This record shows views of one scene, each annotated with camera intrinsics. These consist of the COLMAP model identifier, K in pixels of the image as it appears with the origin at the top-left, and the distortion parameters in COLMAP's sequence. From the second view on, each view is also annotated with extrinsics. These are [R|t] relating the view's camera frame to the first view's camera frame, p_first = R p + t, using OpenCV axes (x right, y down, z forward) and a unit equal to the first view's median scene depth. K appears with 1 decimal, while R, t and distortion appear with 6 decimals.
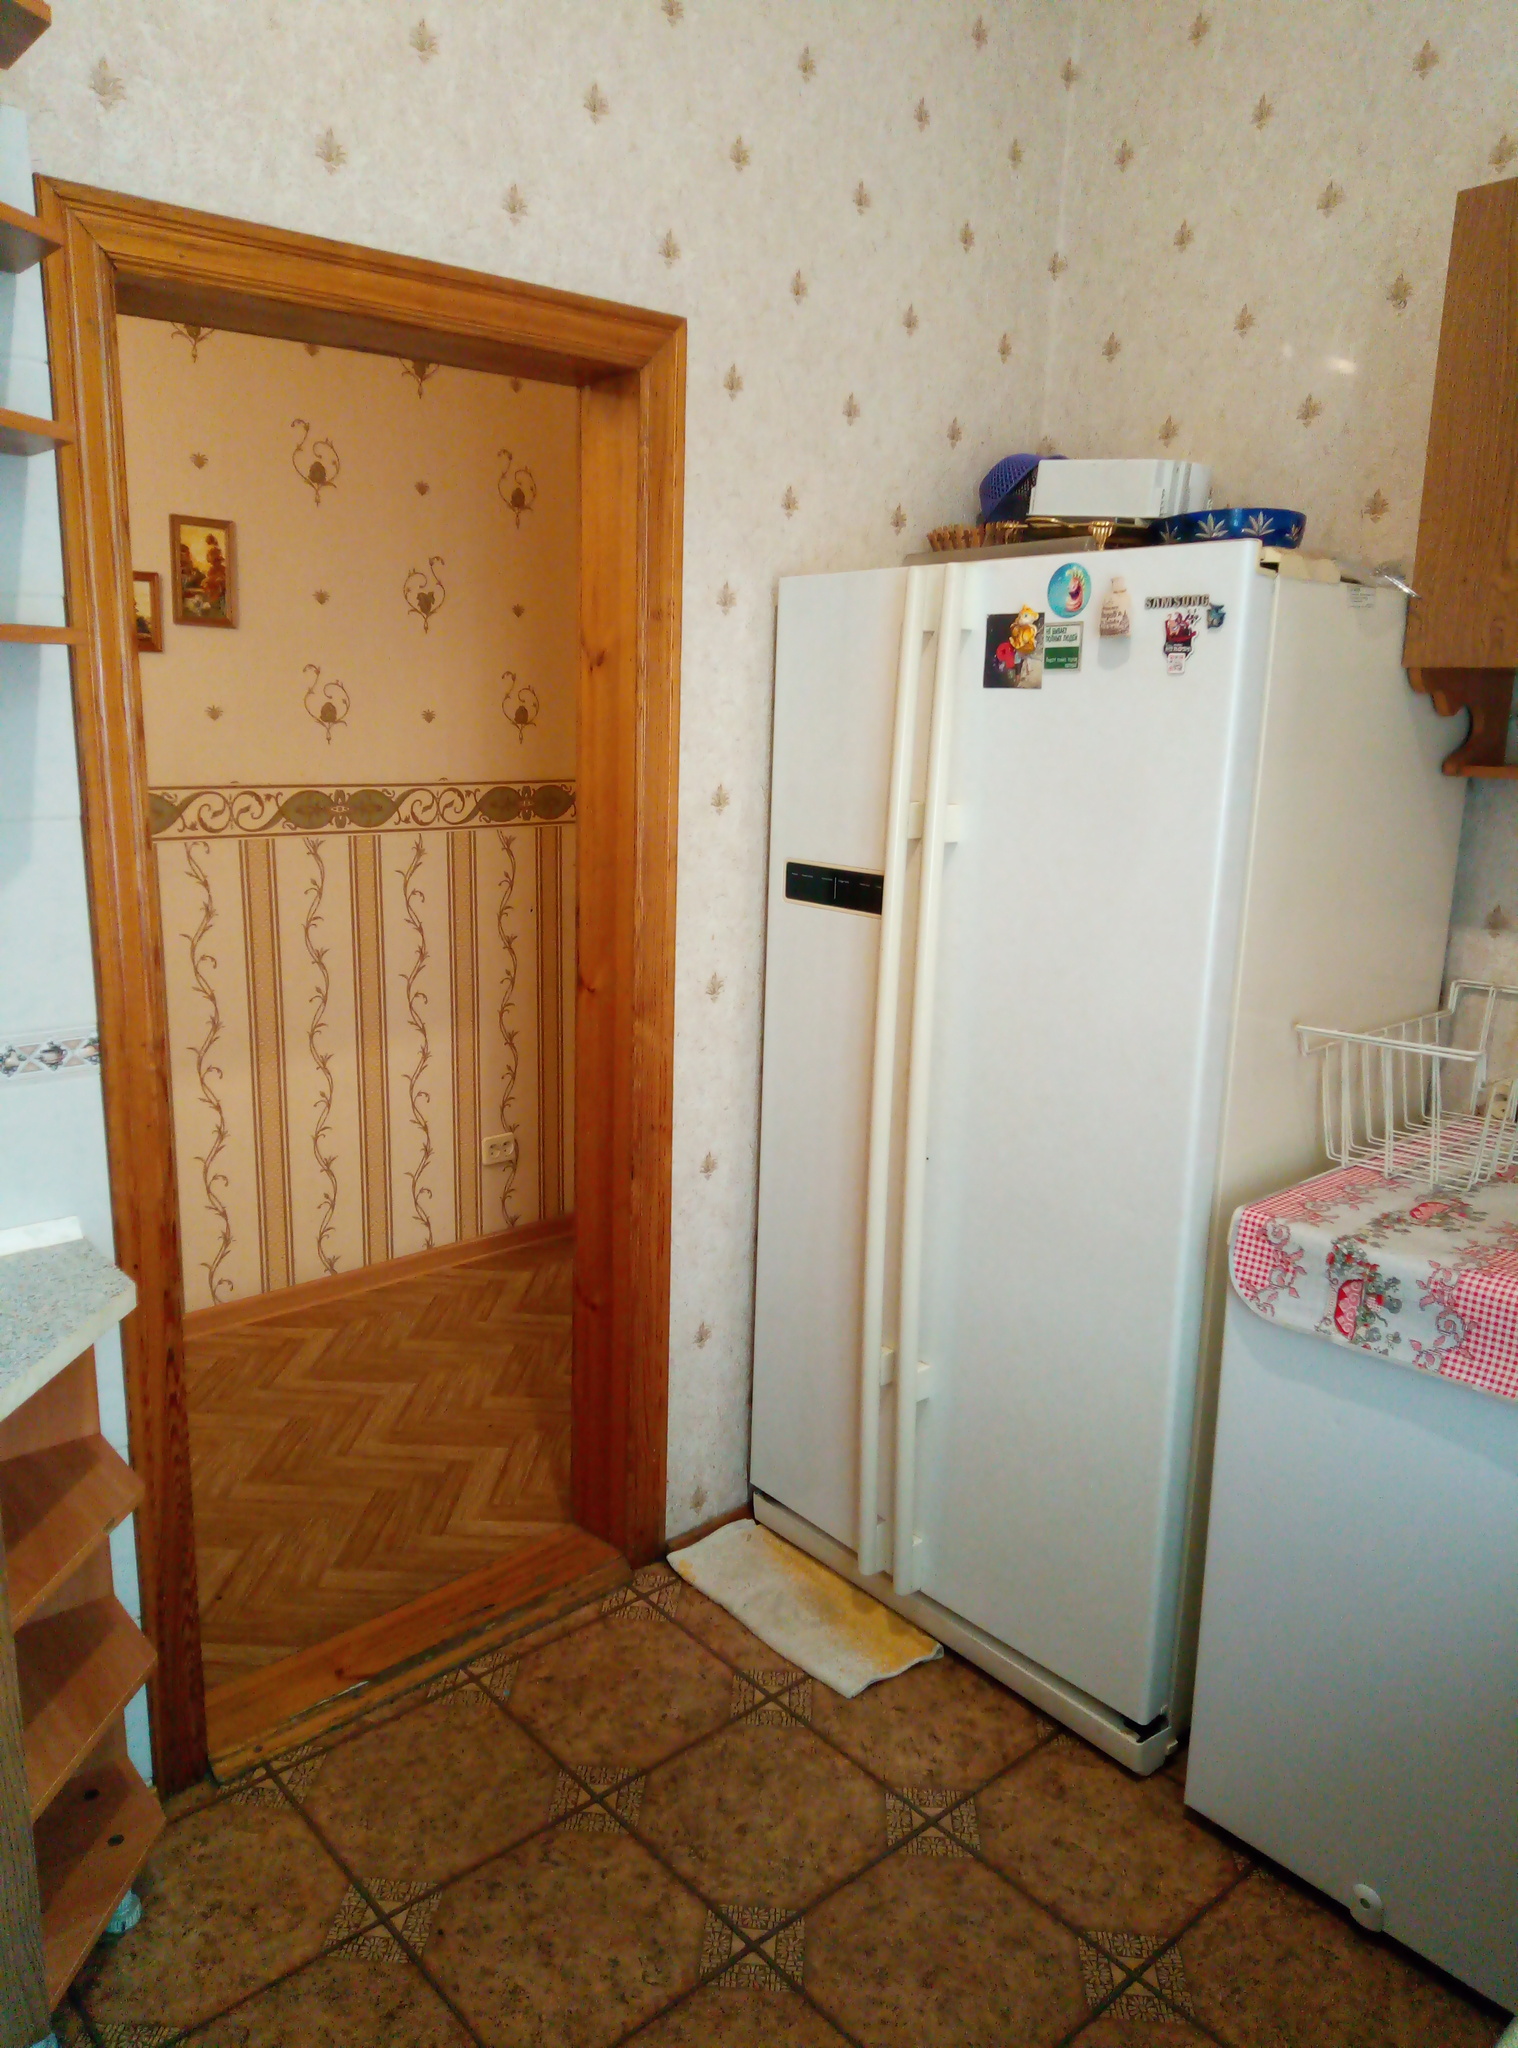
lens RADIAL K [[1441.1, 0, 763.6], [0, 1441.1, 1026.6], [0, 0, 1]] dist [0.049935, -0.051517]
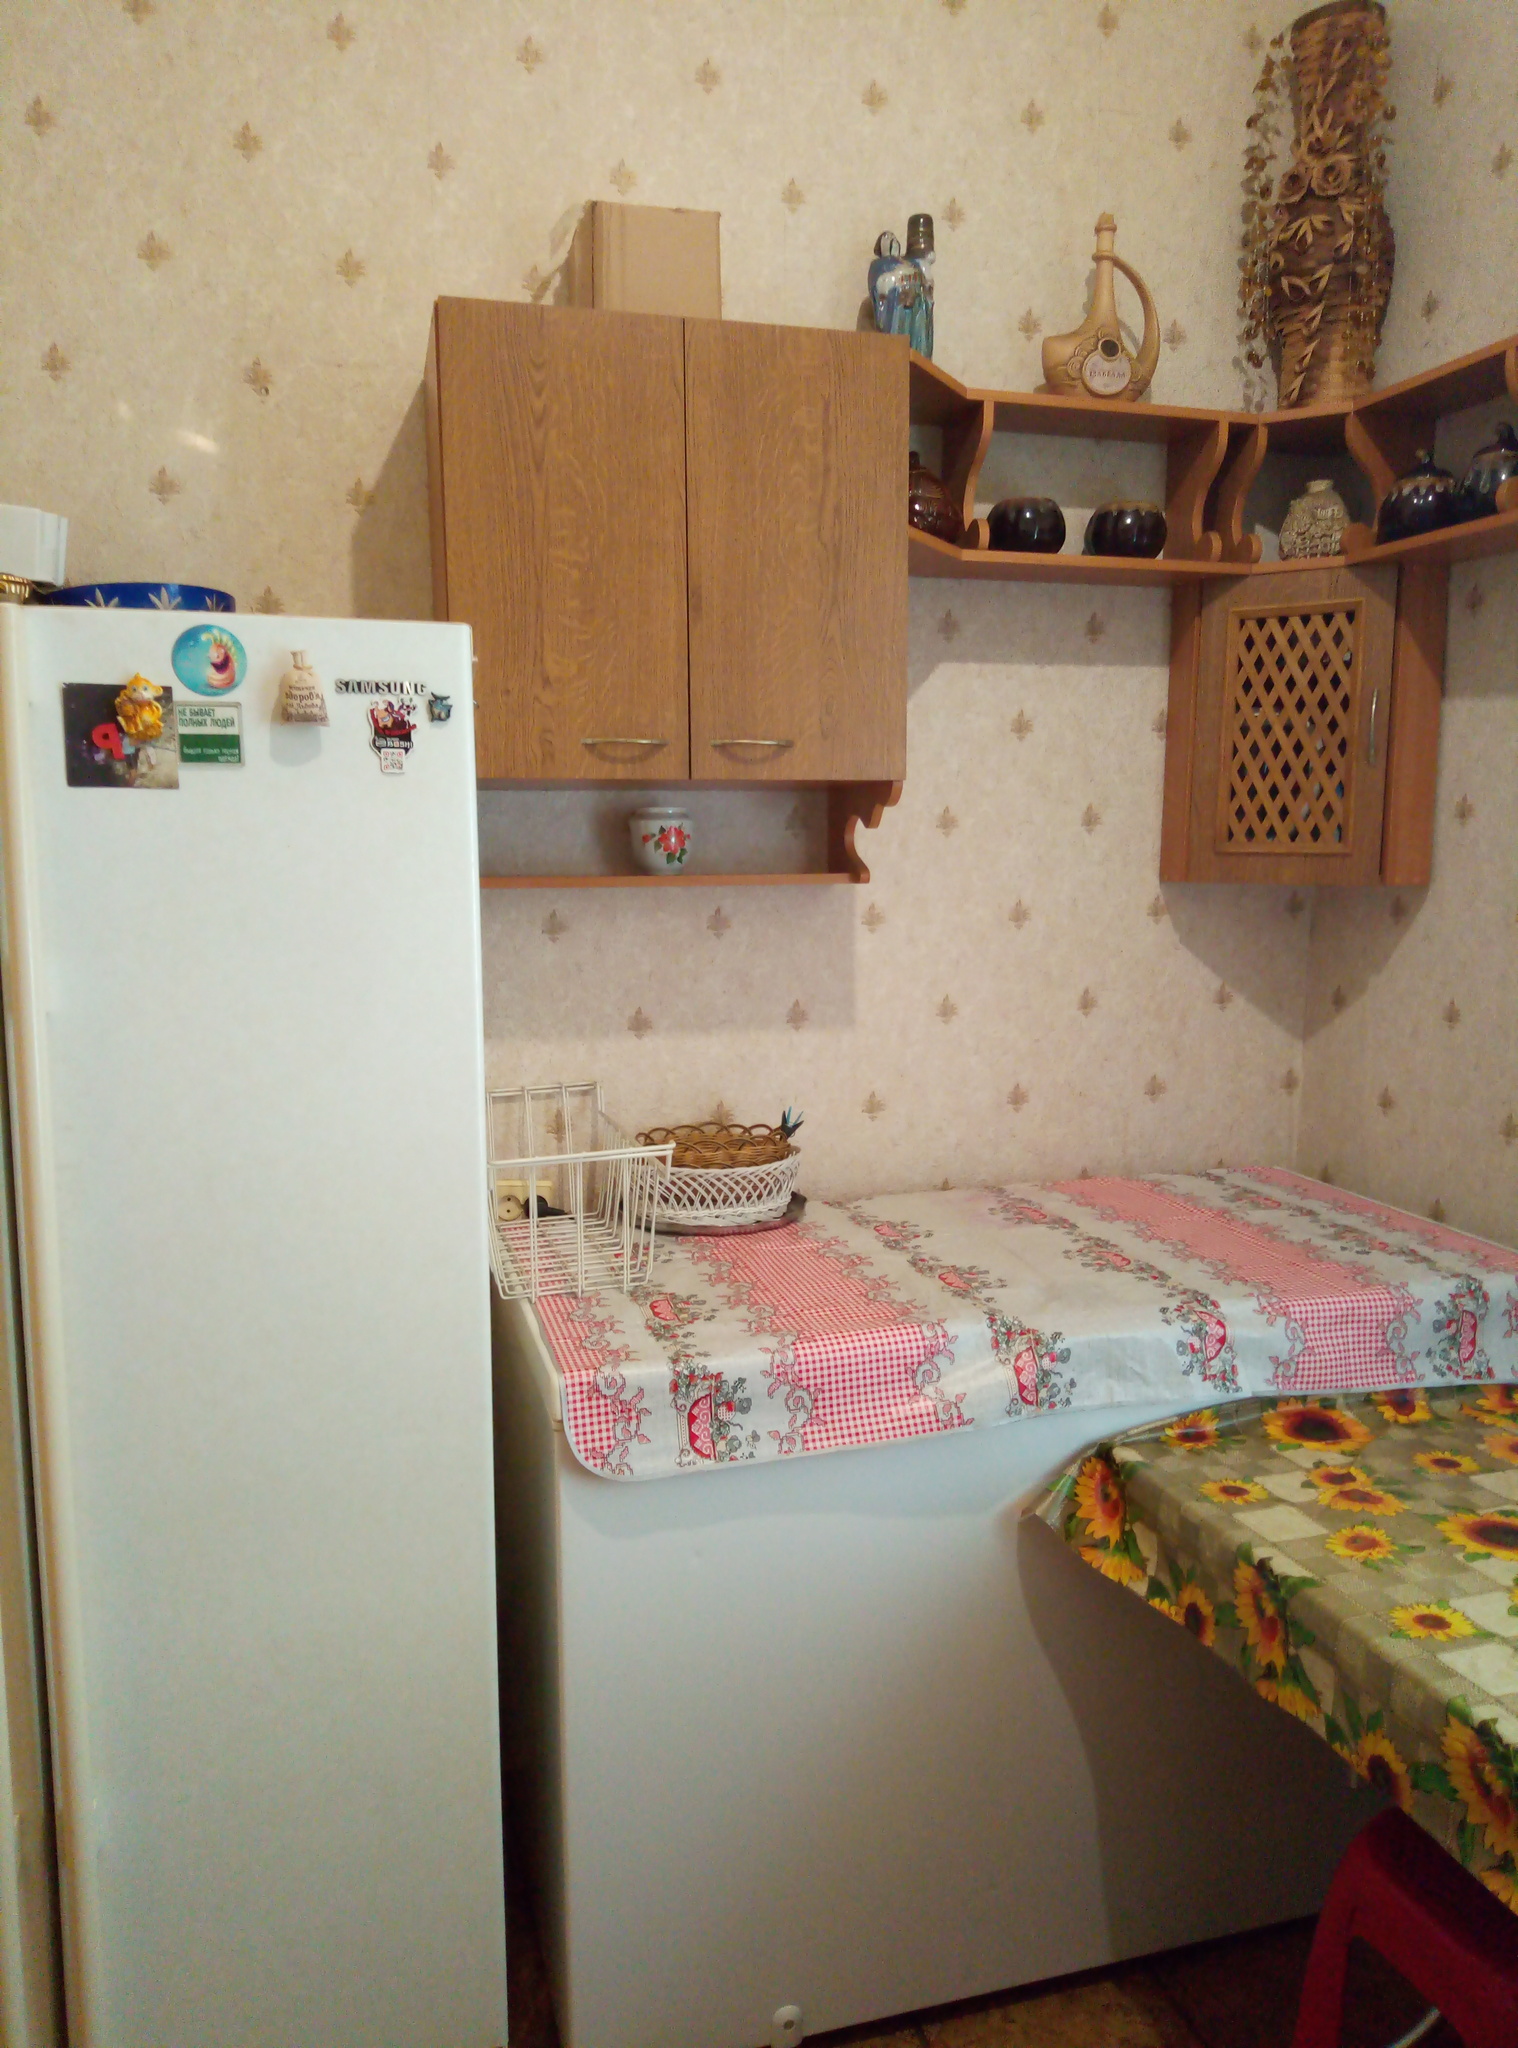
lens RADIAL K [[1441.1, 0, 761.9], [0, 1441.1, 1011.6], [0, 0, 1]] dist [0.049935, -0.051517]
pose [[0.425645, -0.120803, 0.896790, -0.385791], [0.207534, 0.977664, 0.033195, -0.094492], [-0.880770, 0.171986, 0.441209, 0.476148]]
